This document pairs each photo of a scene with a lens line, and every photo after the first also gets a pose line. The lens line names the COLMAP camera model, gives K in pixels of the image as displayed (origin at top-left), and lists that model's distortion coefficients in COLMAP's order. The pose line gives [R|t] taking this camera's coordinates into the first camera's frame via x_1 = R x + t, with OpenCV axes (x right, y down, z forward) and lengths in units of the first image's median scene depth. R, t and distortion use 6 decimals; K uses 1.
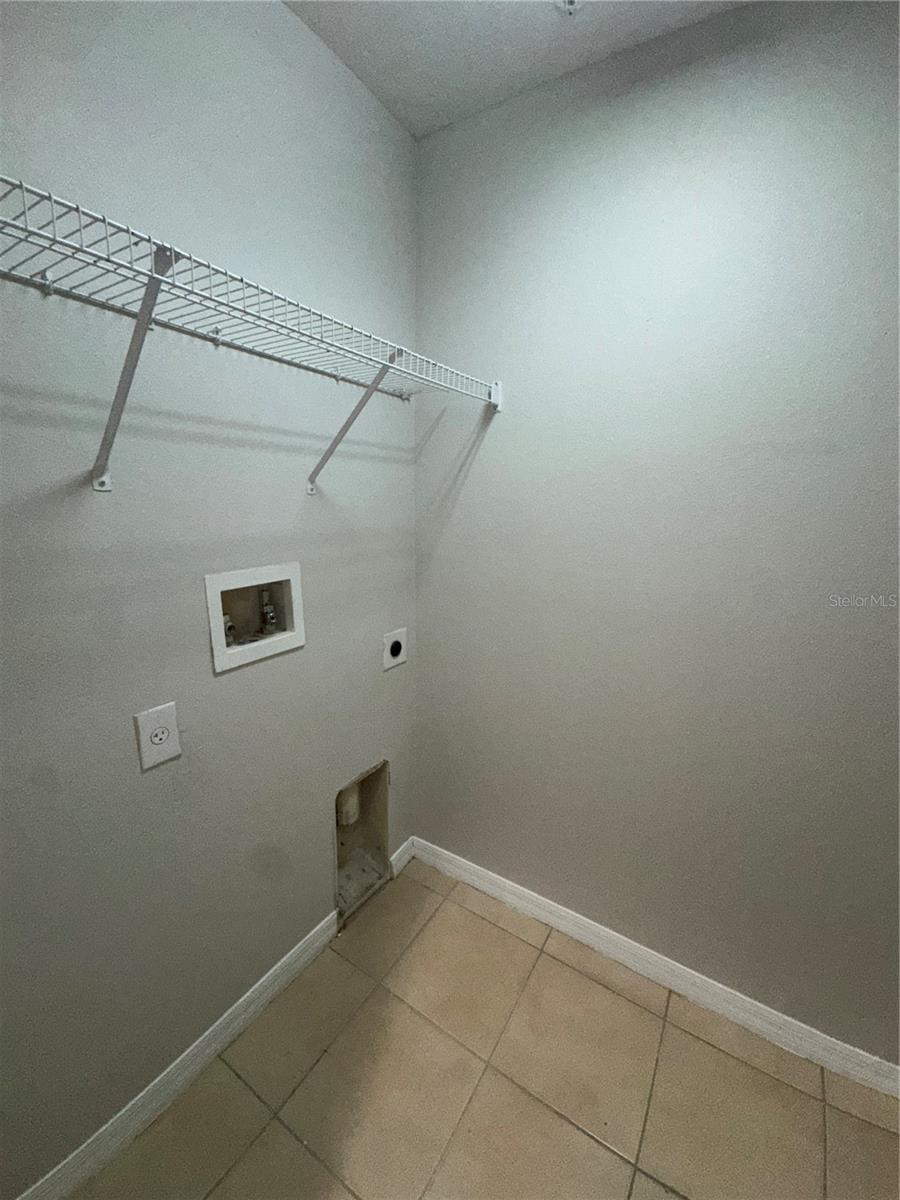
lens RADIAL K [[482.9, 0, 439.9], [0, 482.9, 599.8], [0, 0, 1]] dist [-0.002133, 0.000077]
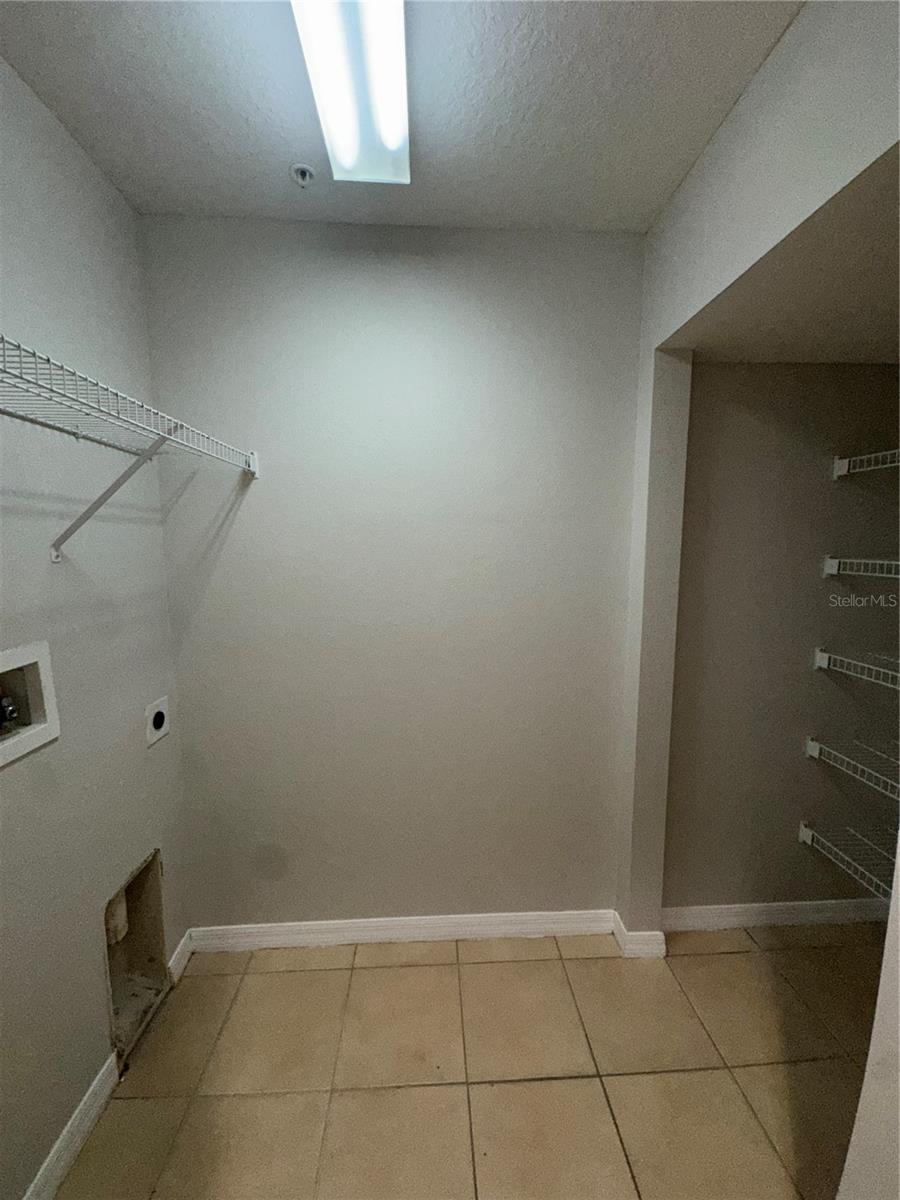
lens RADIAL K [[482.9, 0, 455.6], [0, 482.9, 601.3], [0, 0, 1]] dist [-0.002133, 0.000077]
pose [[0.808174, -0.092757, 0.581594, -0.162947], [0.142176, 0.989040, -0.039827, -0.006967], [-0.571526, 0.114876, 0.812504, -0.103914]]
